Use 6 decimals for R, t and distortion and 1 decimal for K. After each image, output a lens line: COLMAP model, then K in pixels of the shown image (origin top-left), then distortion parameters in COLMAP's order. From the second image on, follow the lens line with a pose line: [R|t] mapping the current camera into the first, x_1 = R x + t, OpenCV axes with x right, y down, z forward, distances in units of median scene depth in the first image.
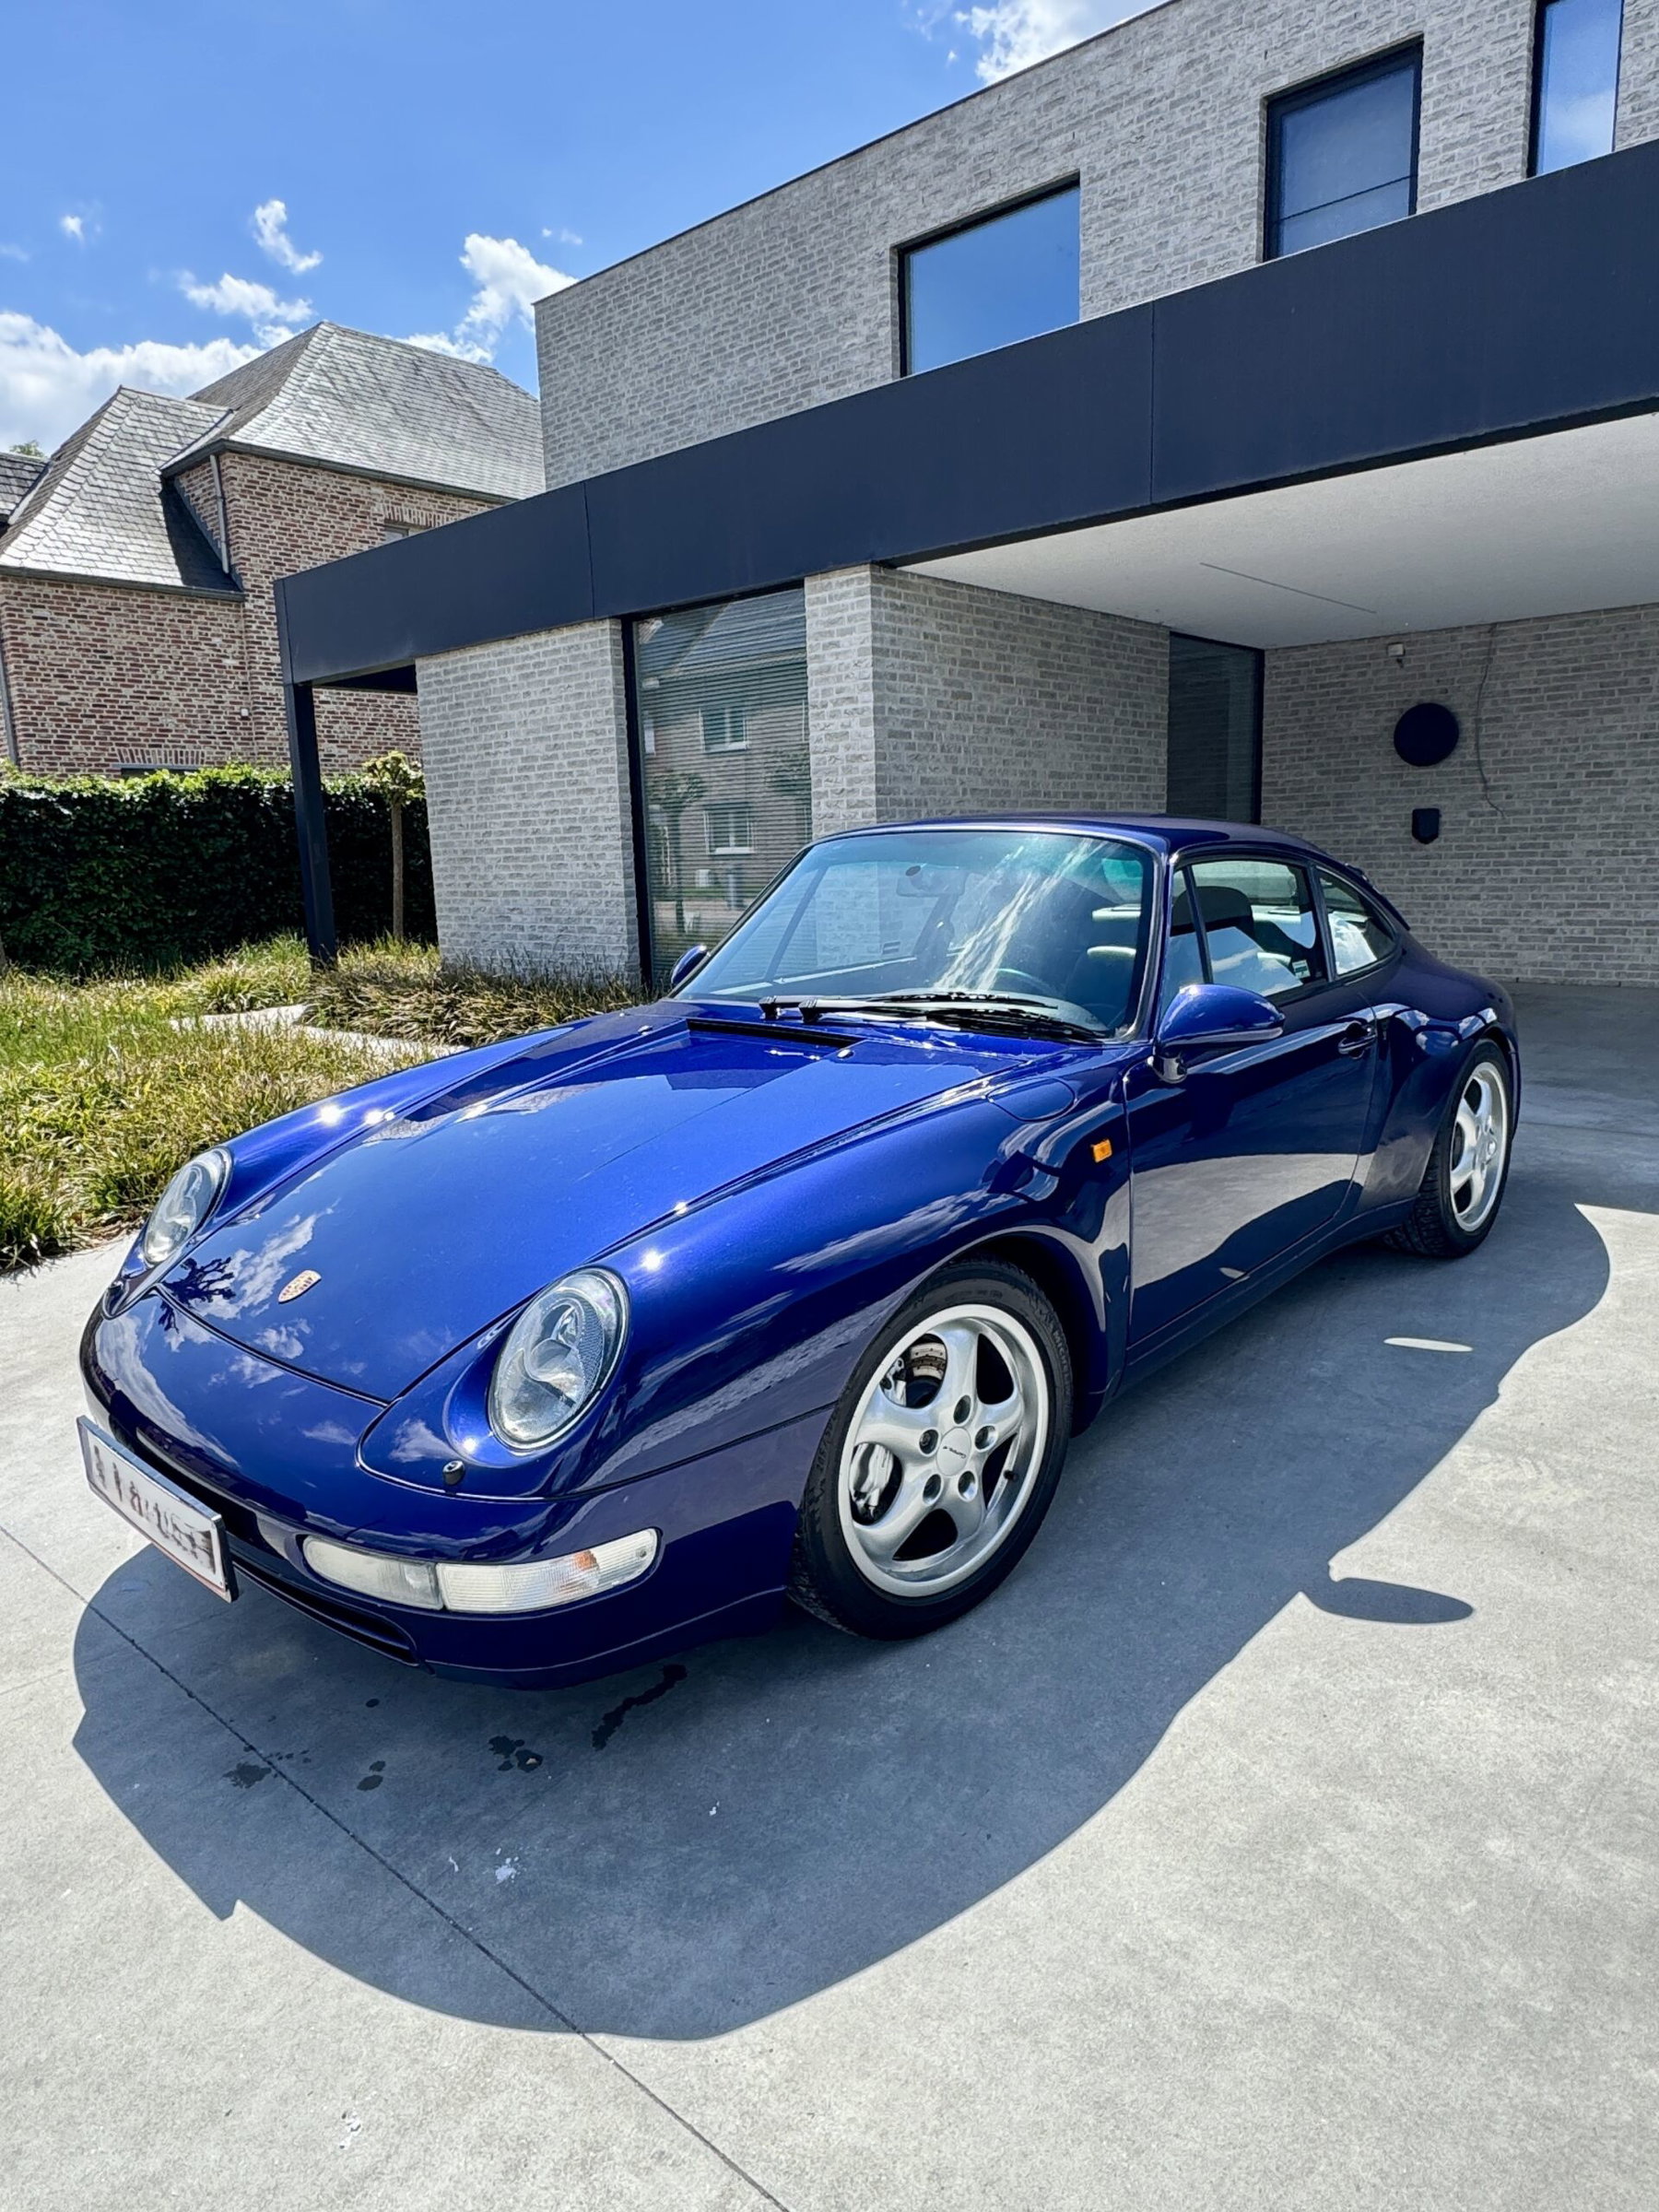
lens RADIAL K [[1336.9, 0, 834.7], [0, 1336.9, 1100.8], [0, 0, 1]] dist [-0.007124, 0.002839]
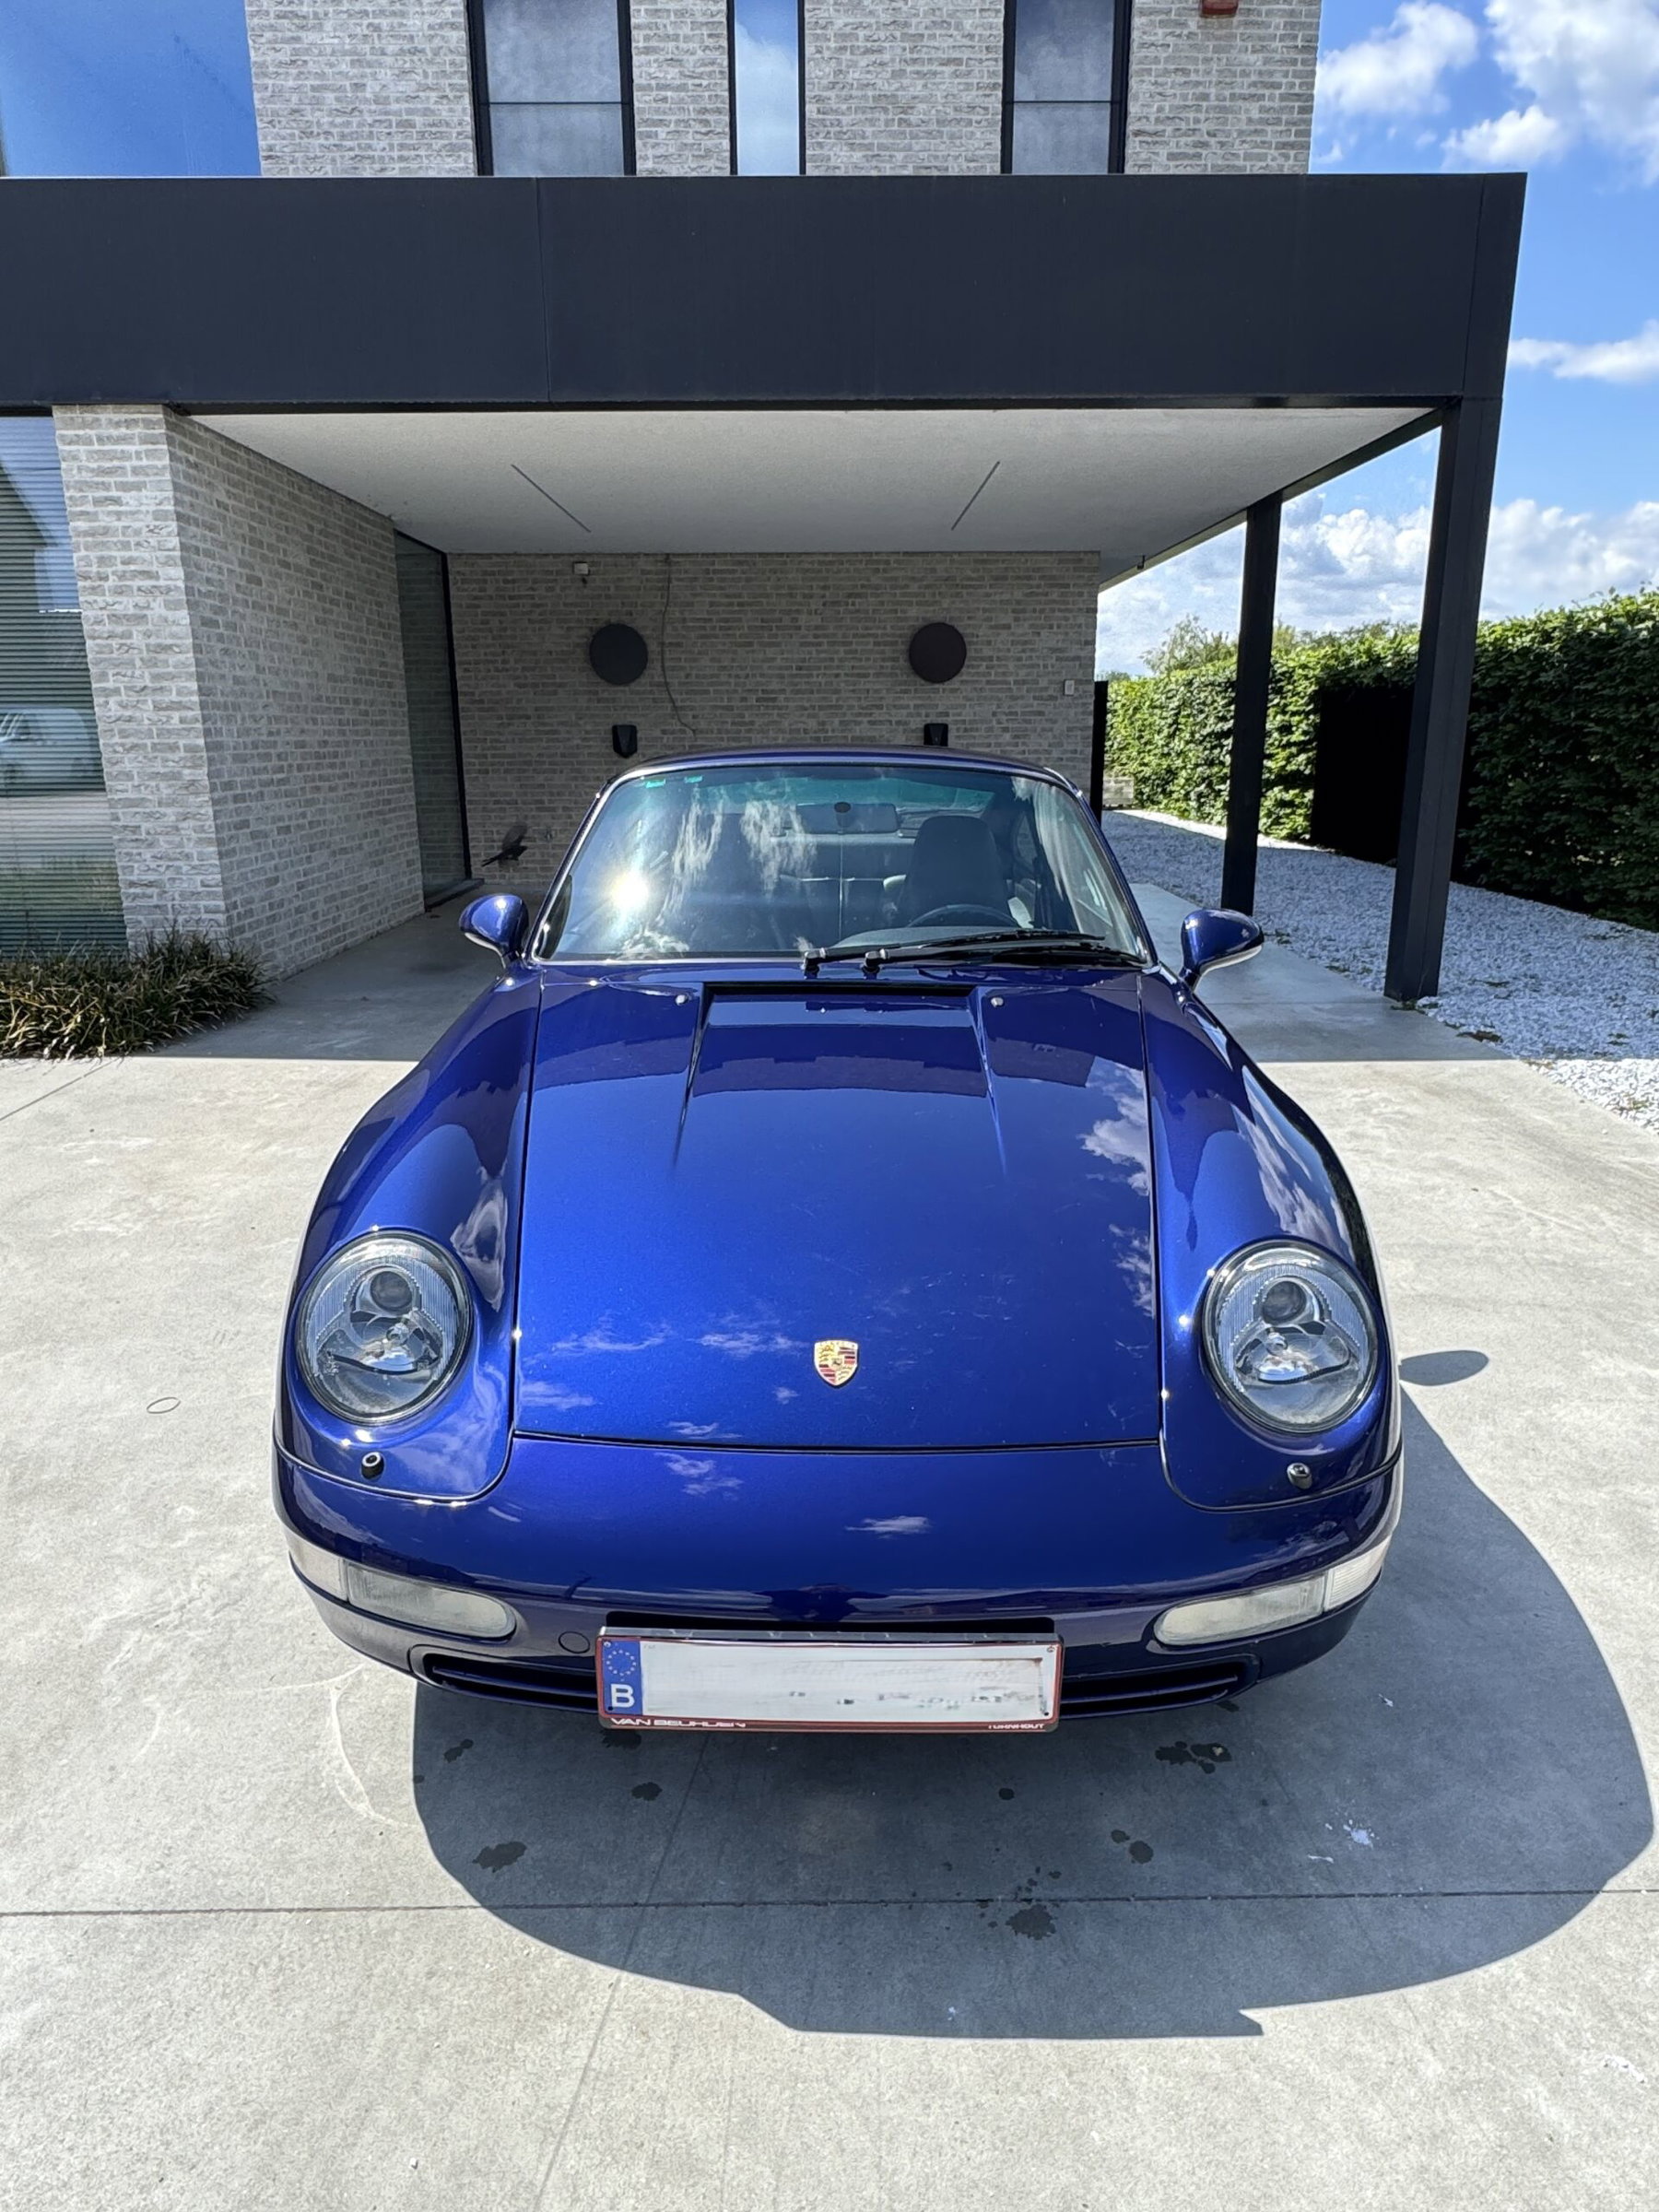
lens RADIAL K [[1336.9, 0, 831.0], [0, 1336.9, 1105.7], [0, 0, 1]] dist [-0.007124, 0.002839]
pose [[0.748439, -0.153801, 0.645124, -0.230420], [0.106571, 0.987988, 0.111903, -0.026145], [-0.654585, -0.015001, 0.755839, 0.104302]]
